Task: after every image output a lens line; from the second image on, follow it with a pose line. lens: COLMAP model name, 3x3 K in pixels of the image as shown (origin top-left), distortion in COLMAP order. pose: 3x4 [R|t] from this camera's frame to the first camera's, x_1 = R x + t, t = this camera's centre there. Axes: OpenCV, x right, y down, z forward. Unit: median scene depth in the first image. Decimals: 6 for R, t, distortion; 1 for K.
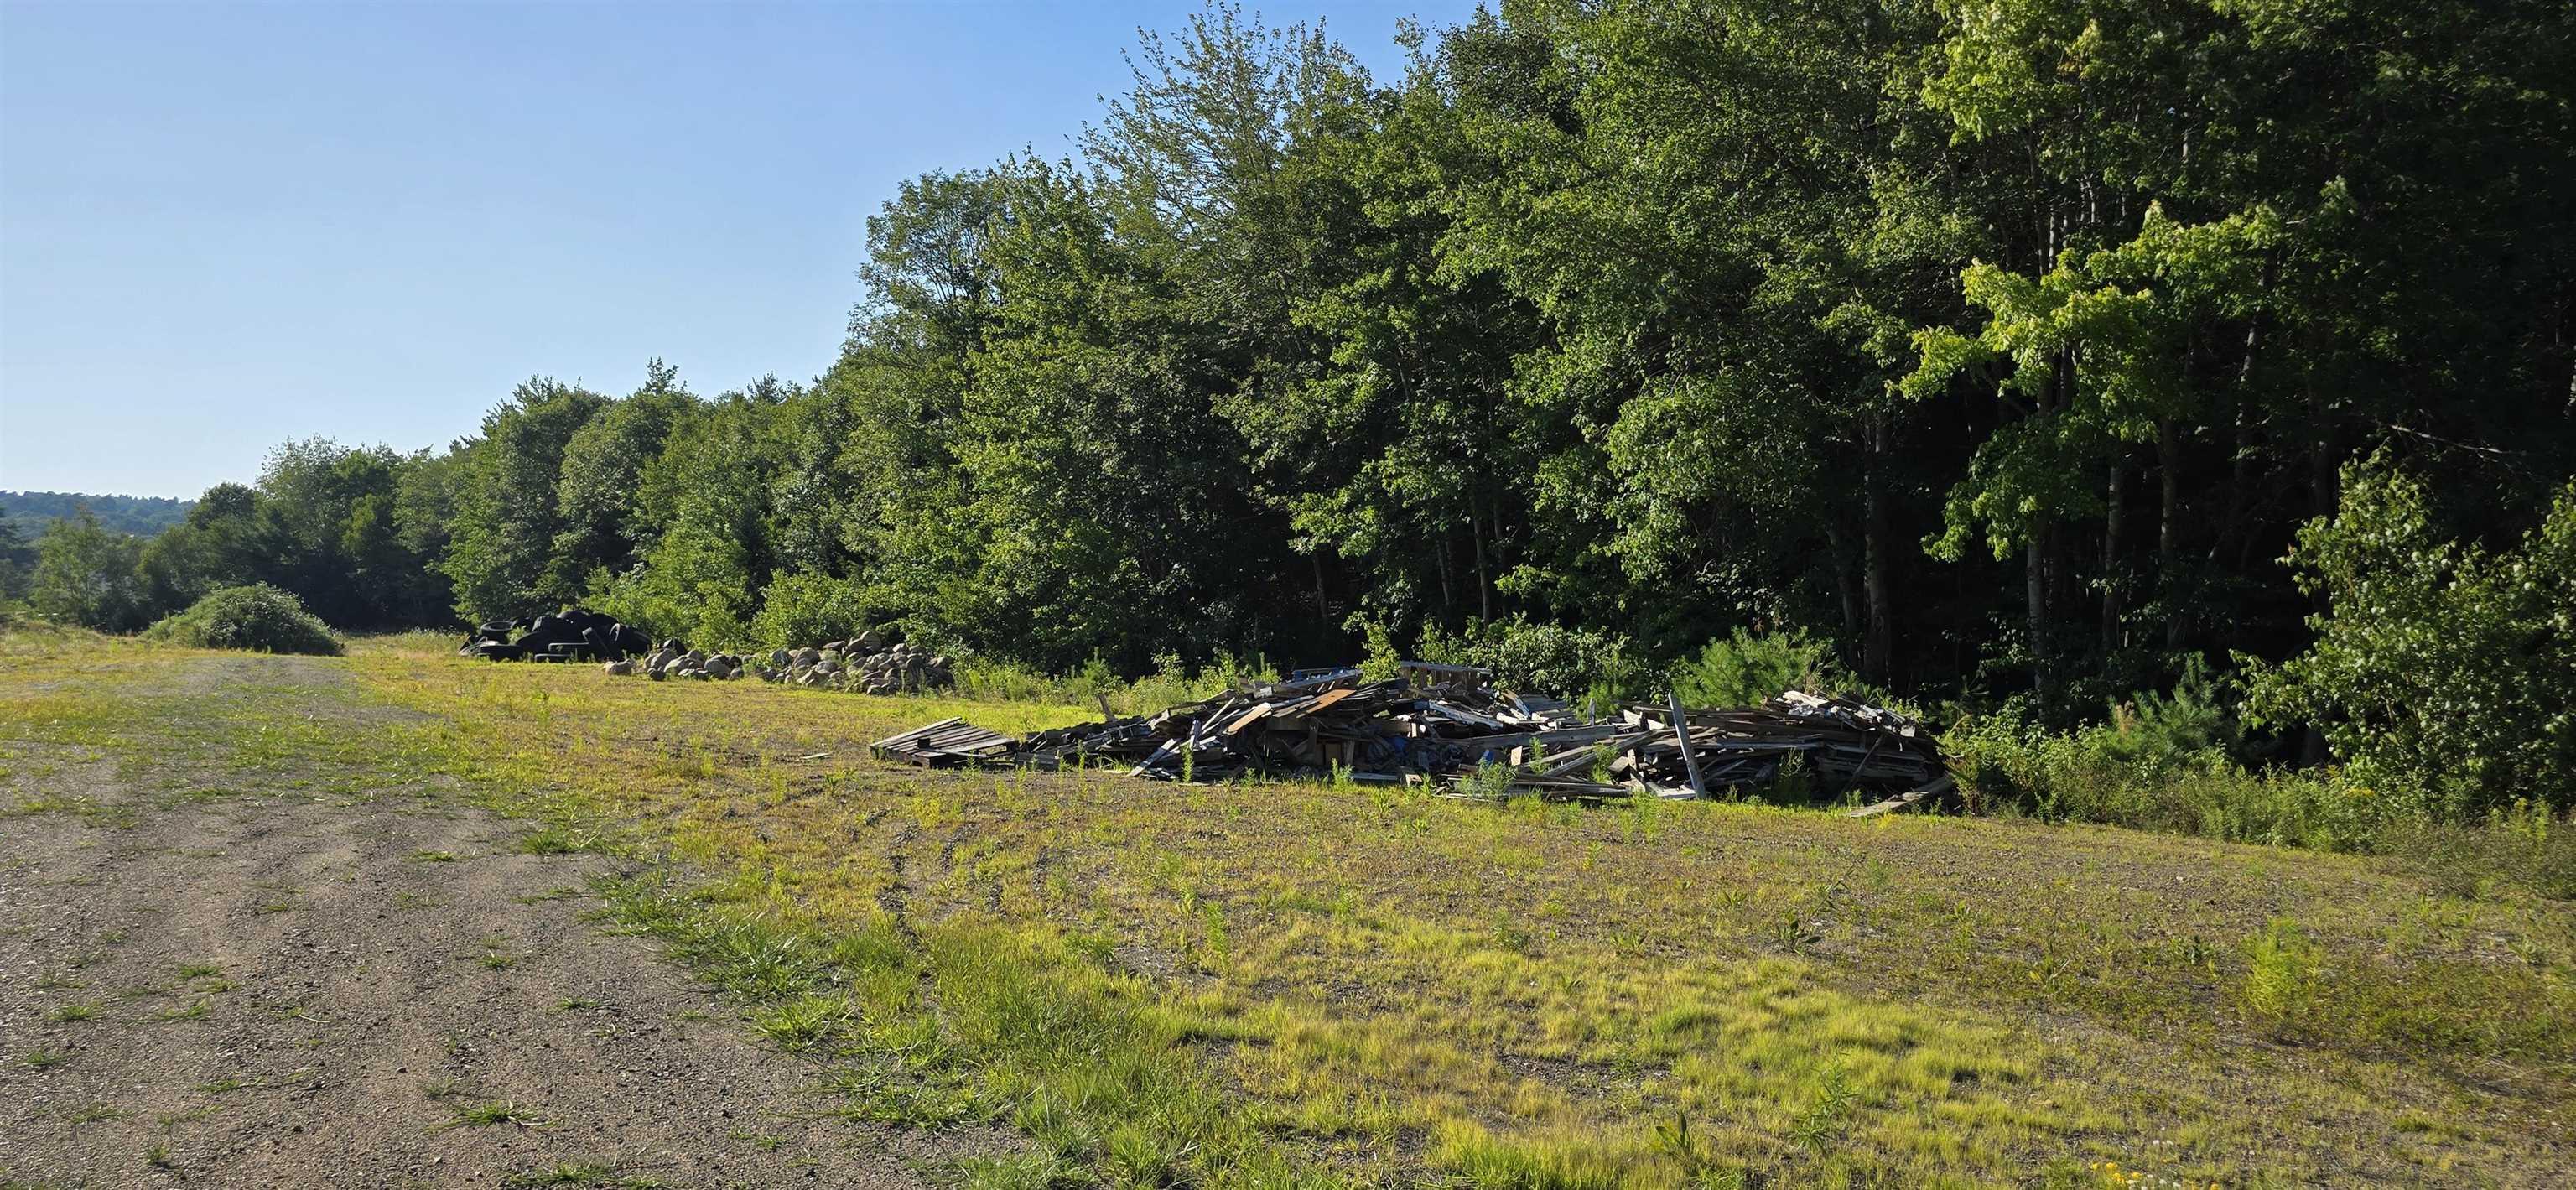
lens RADIAL K [[1655.5, 0, 1288.0], [0, 1655.5, 595.0], [0, 0, 1]] dist [0.002817, -0.043466]
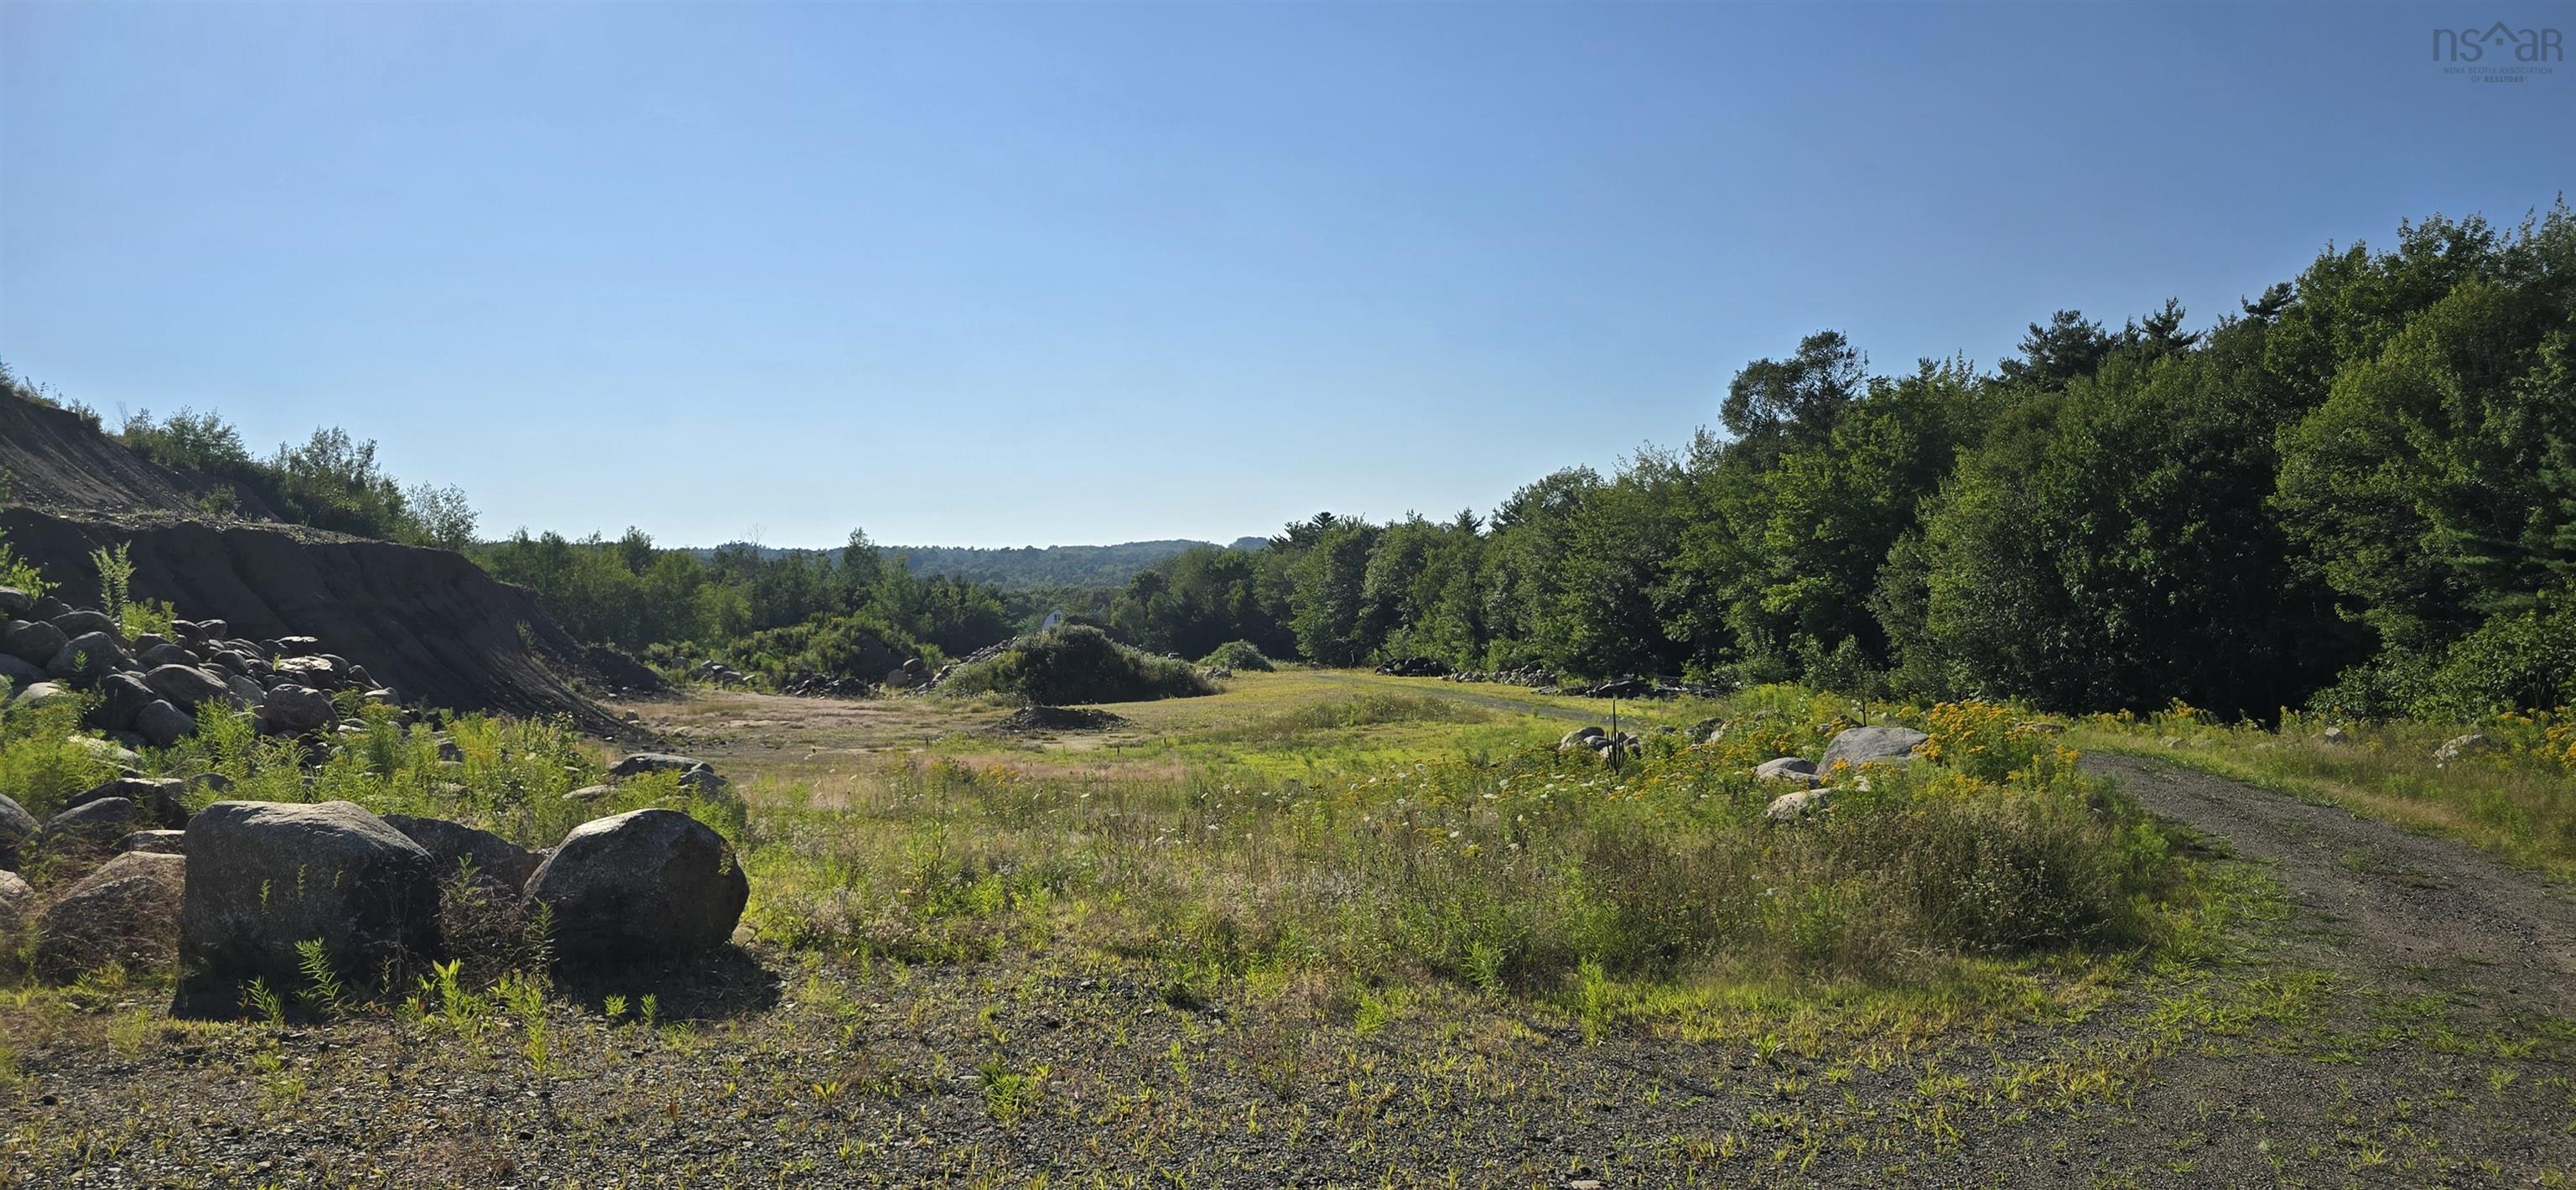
lens RADIAL K [[1675.7, 0, 1317.4], [0, 1675.7, 588.2], [0, 0, 1]] dist [0.008052, -0.044986]
pose [[0.931615, -0.017942, -0.363003, 0.336983], [0.012567, 0.999774, -0.017162, -0.049143], [0.363229, 0.011426, 0.931630, -1.336210]]
